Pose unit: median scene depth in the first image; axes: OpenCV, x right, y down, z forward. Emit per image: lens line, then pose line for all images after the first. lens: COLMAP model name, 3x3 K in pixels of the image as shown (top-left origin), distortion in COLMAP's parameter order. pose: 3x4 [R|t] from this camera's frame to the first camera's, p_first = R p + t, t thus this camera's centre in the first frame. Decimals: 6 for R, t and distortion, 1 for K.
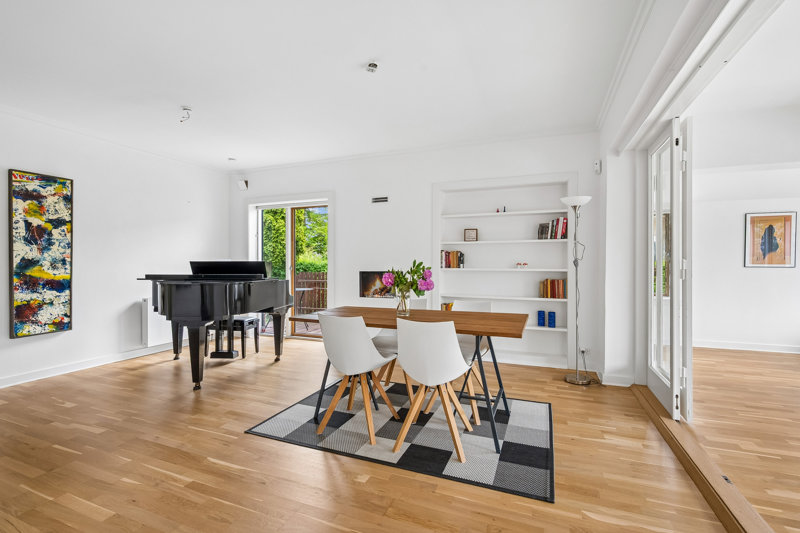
lens RADIAL K [[361.0, 0, 400.0], [0, 361.0, 266.5], [0, 0, 1]] dist [-0.001698, -0.000311]
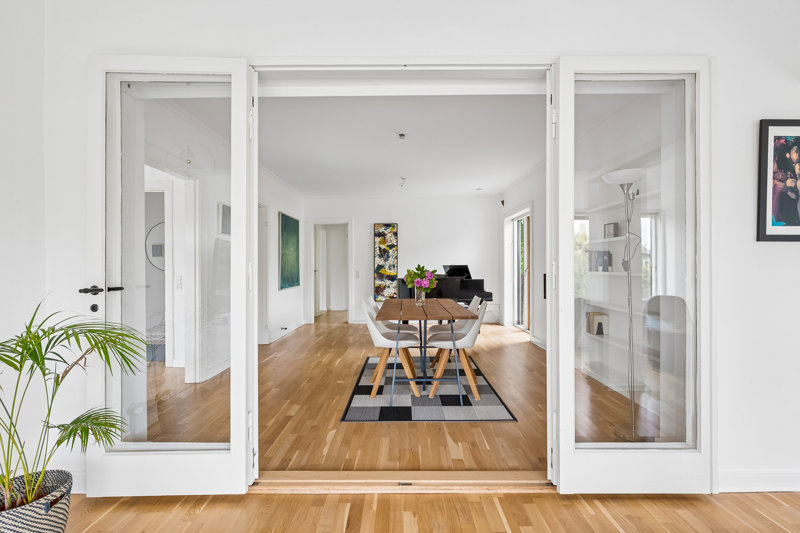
lens RADIAL K [[361.0, 0, 400.0], [0, 361.0, 266.5], [0, 0, 1]] dist [-0.001698, -0.000311]
pose [[0.369269, -0.001998, -0.929320, 0.924776], [-0.002011, 0.999994, -0.002949, -0.005023], [0.929320, 0.002957, 0.369263, 0.310361]]
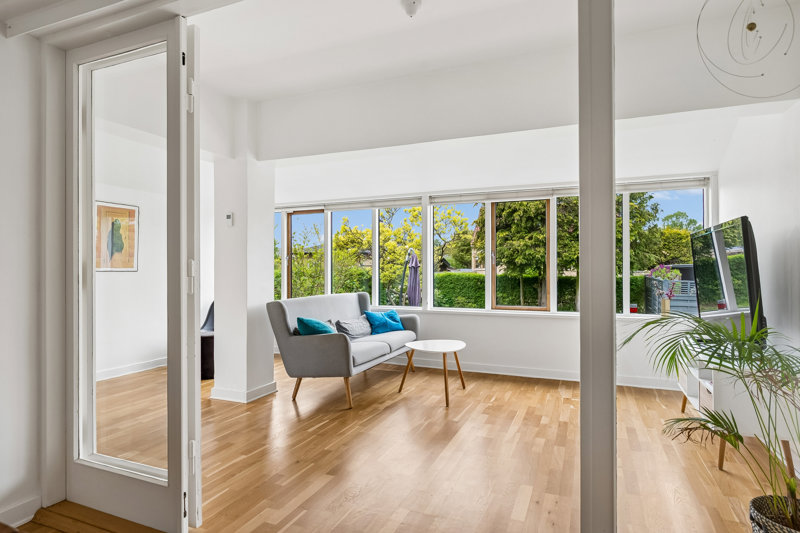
lens RADIAL K [[458.6, 0, 400.0], [0, 458.6, 266.5], [0, 0, 1]] dist [-0.003812, -0.000596]
pose [[0.019119, 0.002132, 0.999815, 0.025242], [0.007114, 0.999972, -0.002268, -0.003058], [-0.999792, 0.007156, 0.019103, 0.440860]]
